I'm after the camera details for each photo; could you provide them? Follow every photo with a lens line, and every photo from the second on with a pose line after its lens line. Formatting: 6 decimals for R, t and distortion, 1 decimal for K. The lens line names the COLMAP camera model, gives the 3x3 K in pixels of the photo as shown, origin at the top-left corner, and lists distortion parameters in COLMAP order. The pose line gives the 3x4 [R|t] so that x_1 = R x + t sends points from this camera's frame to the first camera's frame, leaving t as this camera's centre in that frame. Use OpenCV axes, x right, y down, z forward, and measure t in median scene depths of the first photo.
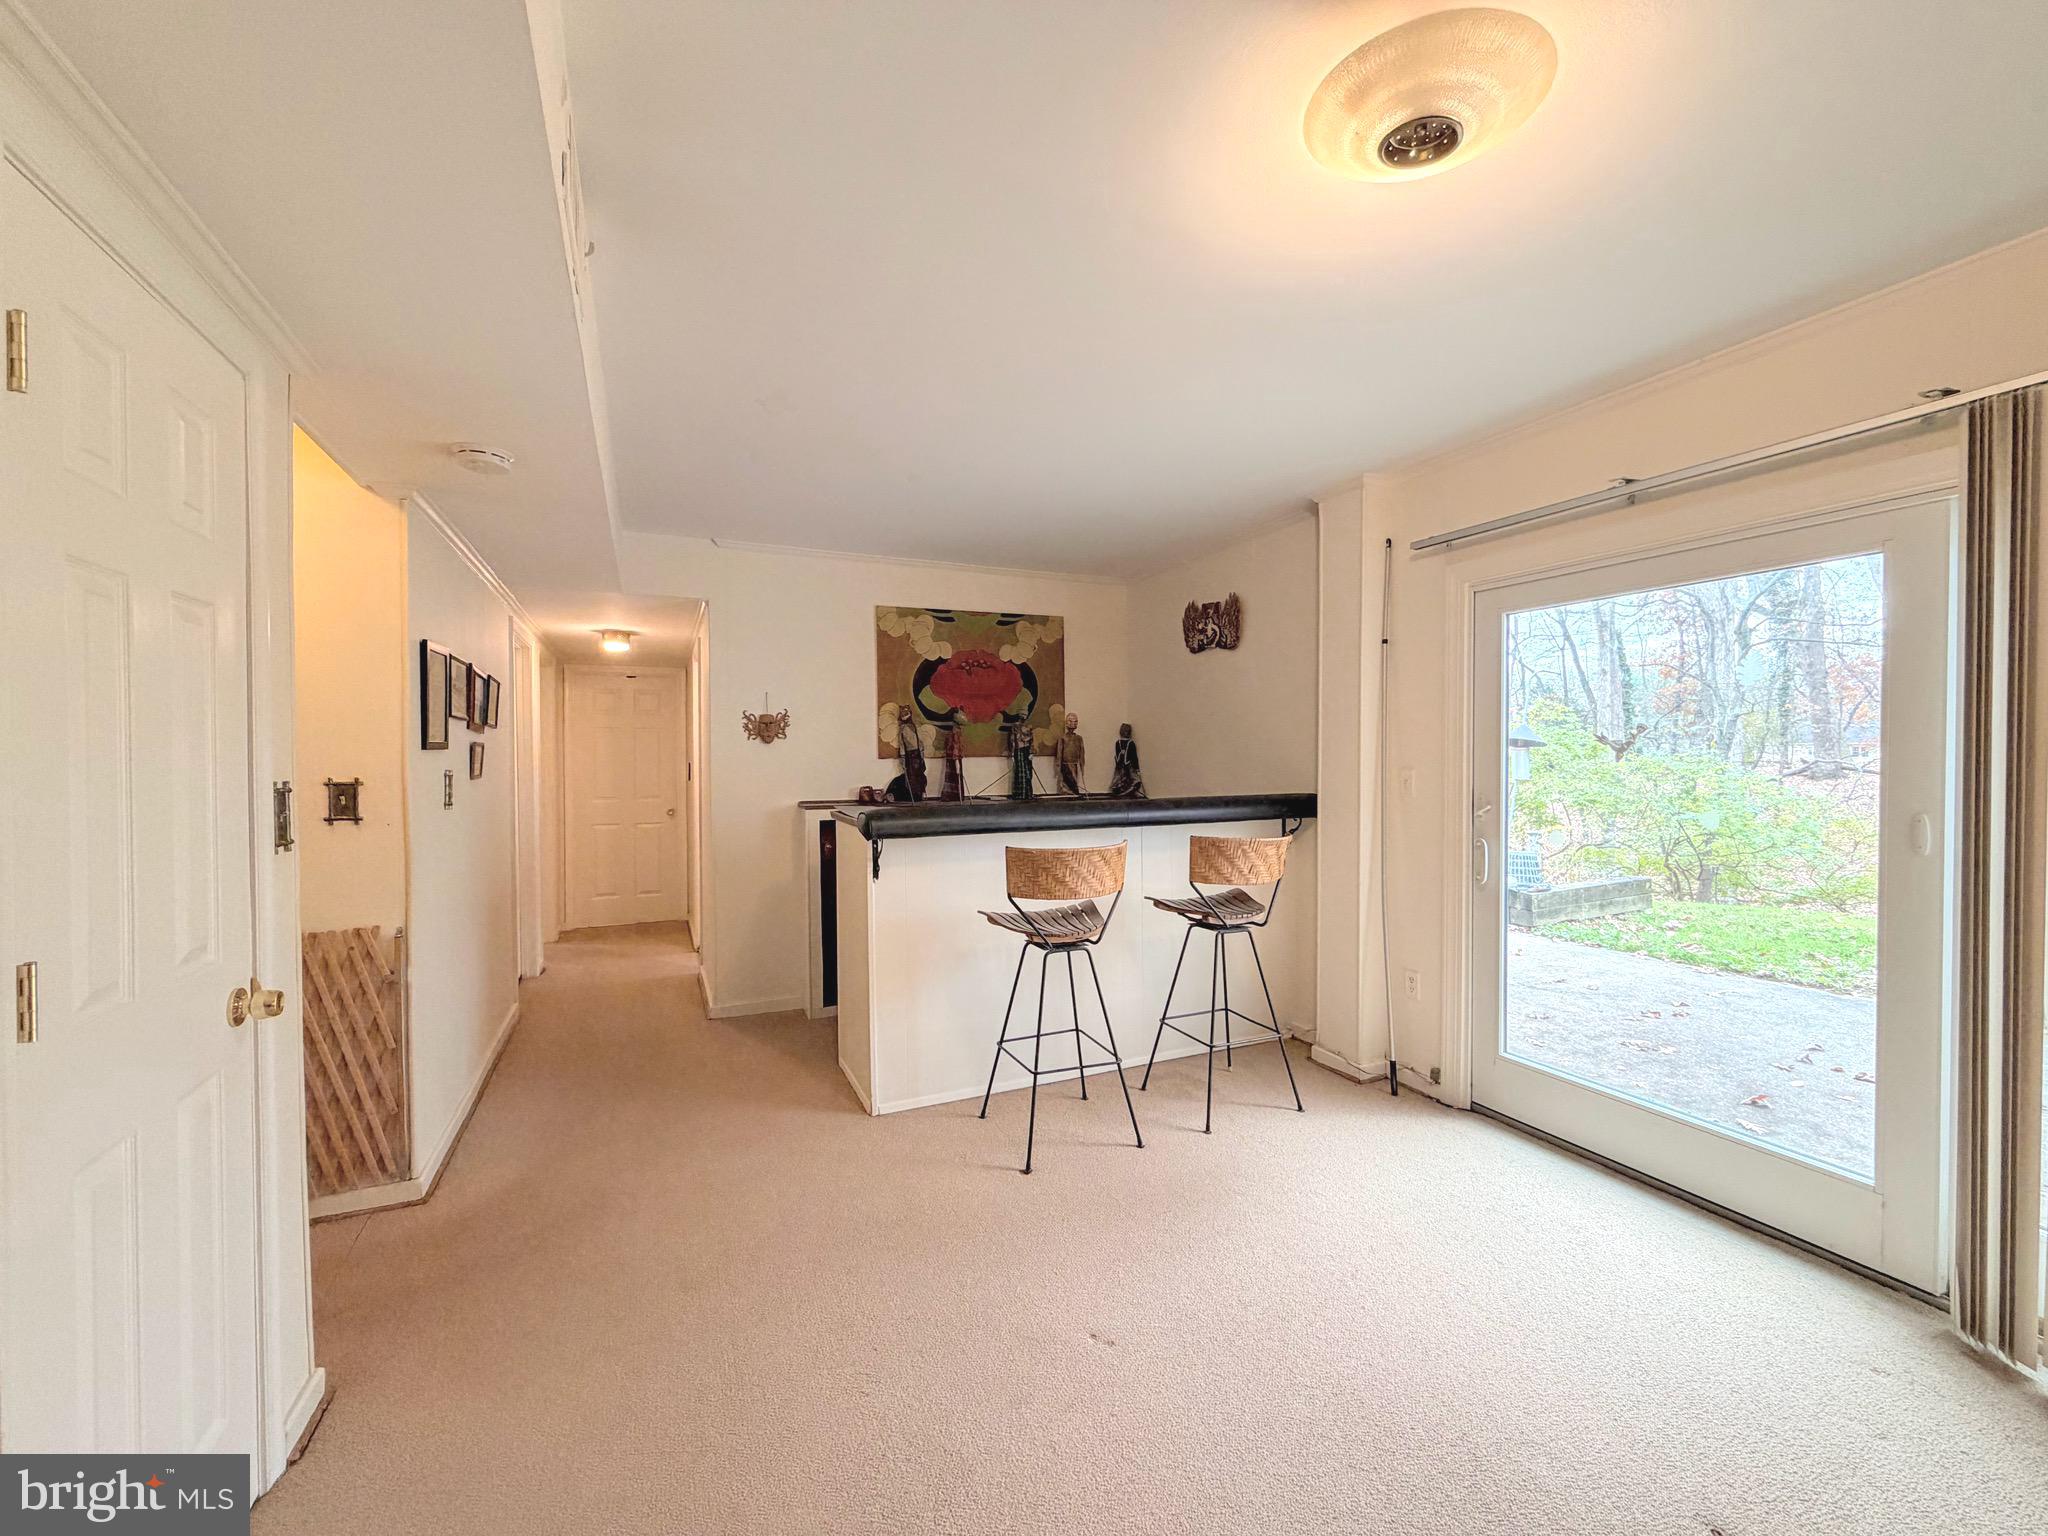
lens RADIAL K [[822.3, 0, 1026.6], [0, 822.3, 776.8], [0, 0, 1]] dist [0.001743, 0.000123]
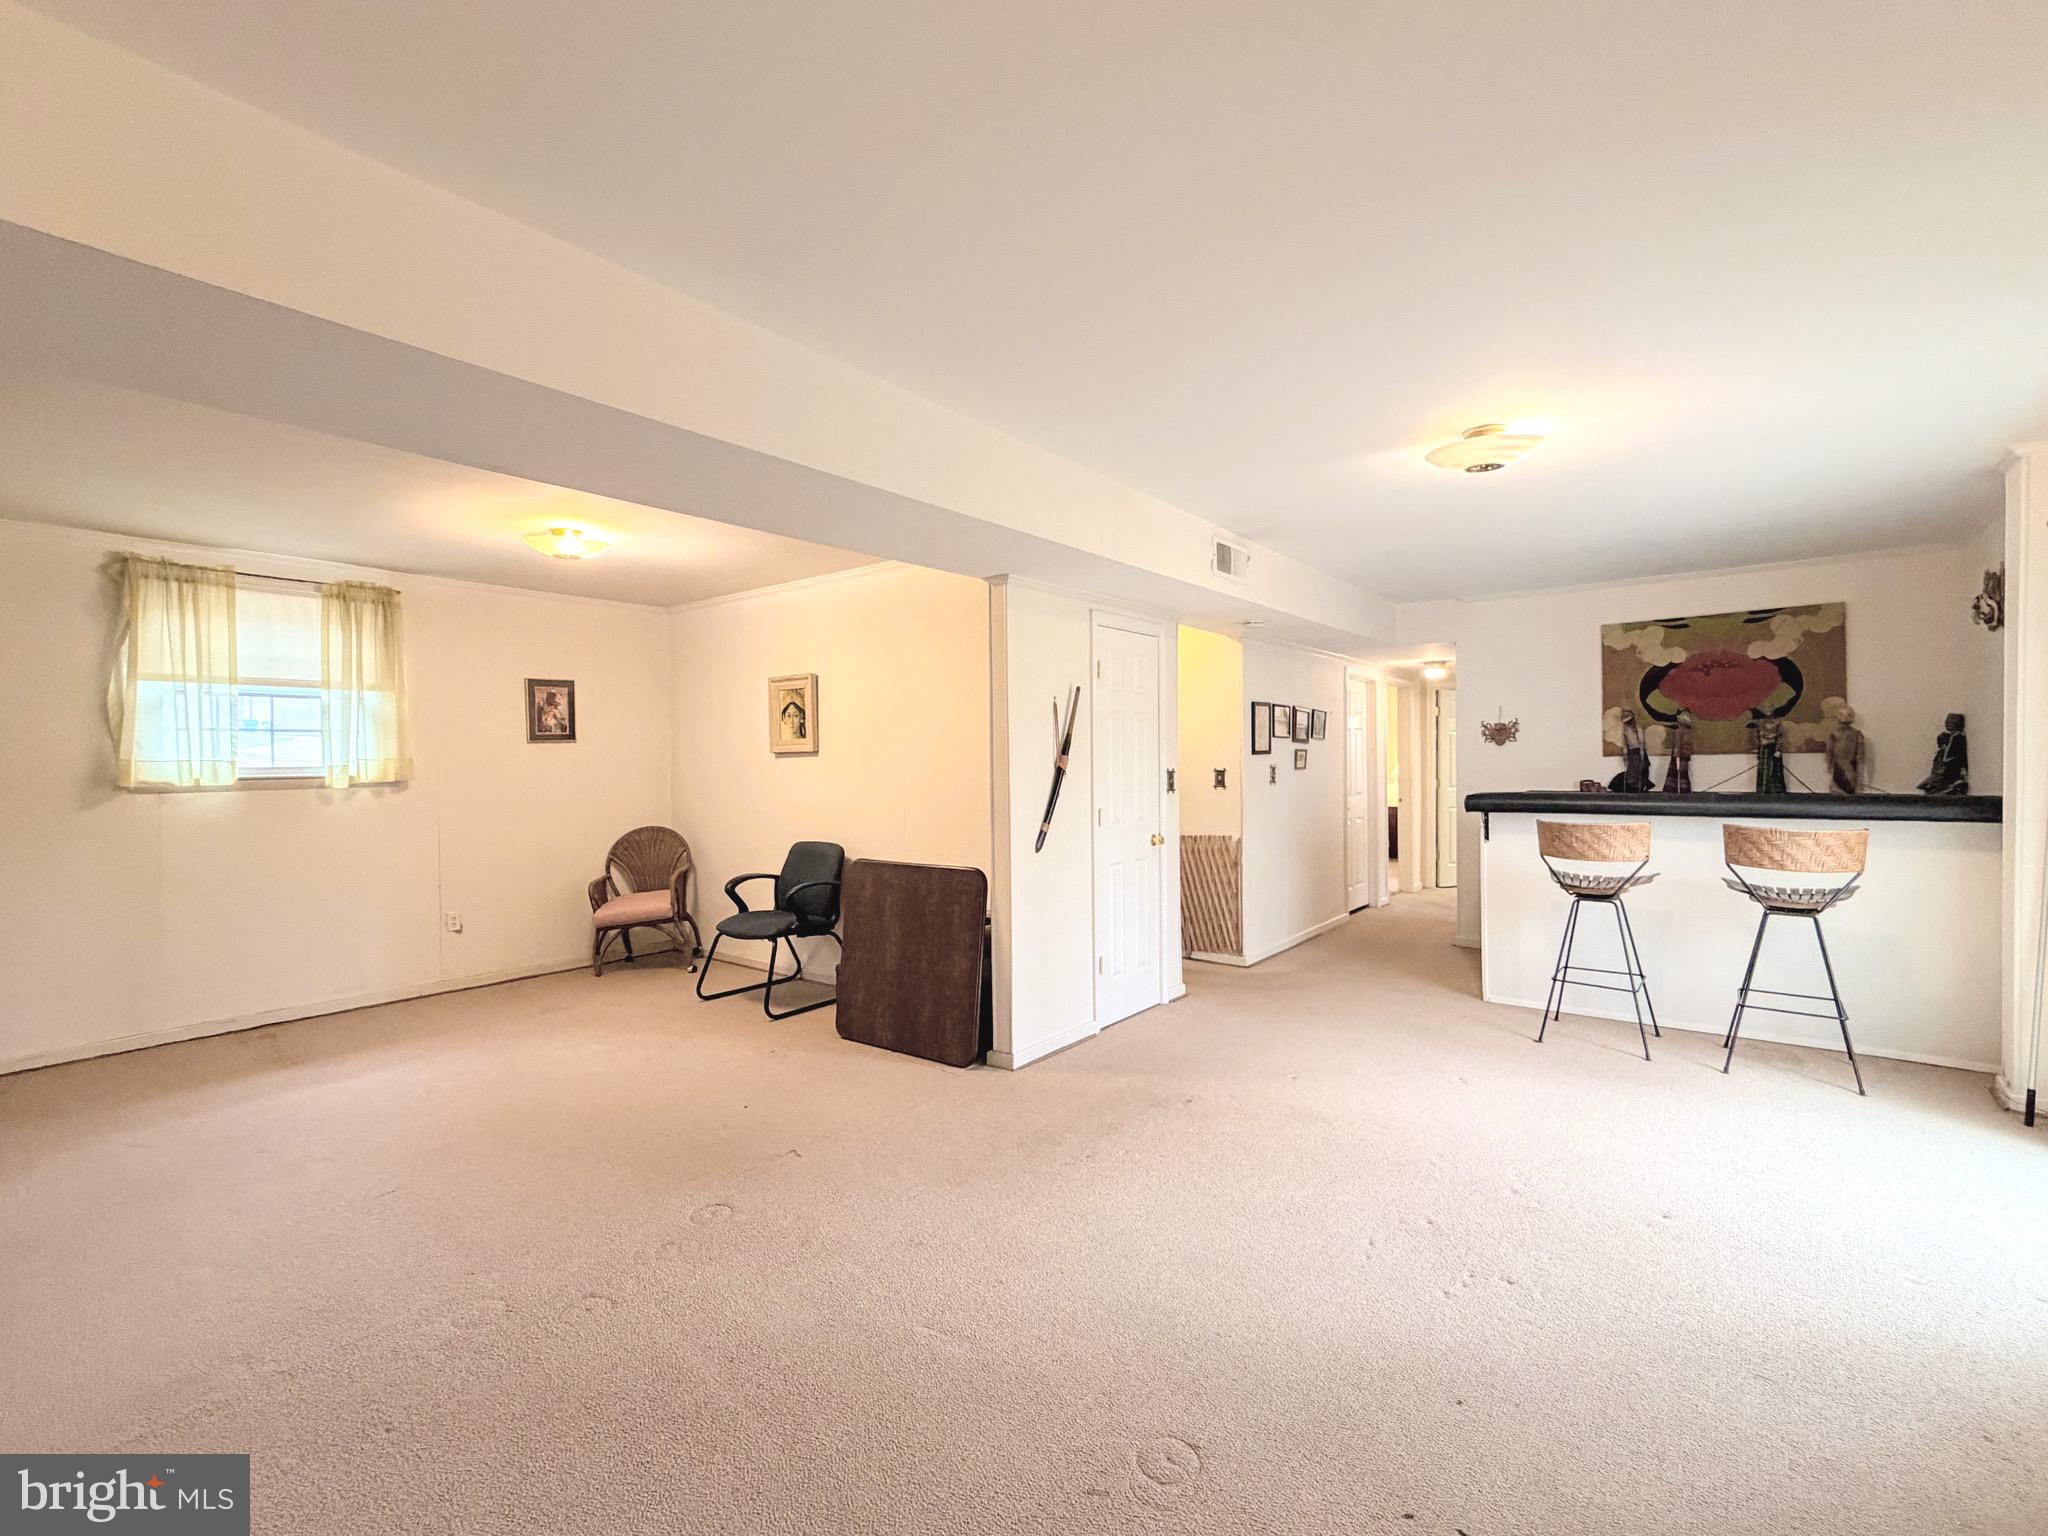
lens RADIAL K [[896.3, 0, 1023.0], [0, 896.3, 773.5], [0, 0, 1]] dist [0.002579, -0.000075]
pose [[0.465480, 0.013225, -0.884960, 0.556834], [-0.011364, 0.999895, 0.008966, 0.000250], [0.884986, 0.005883, 0.465581, -0.313916]]
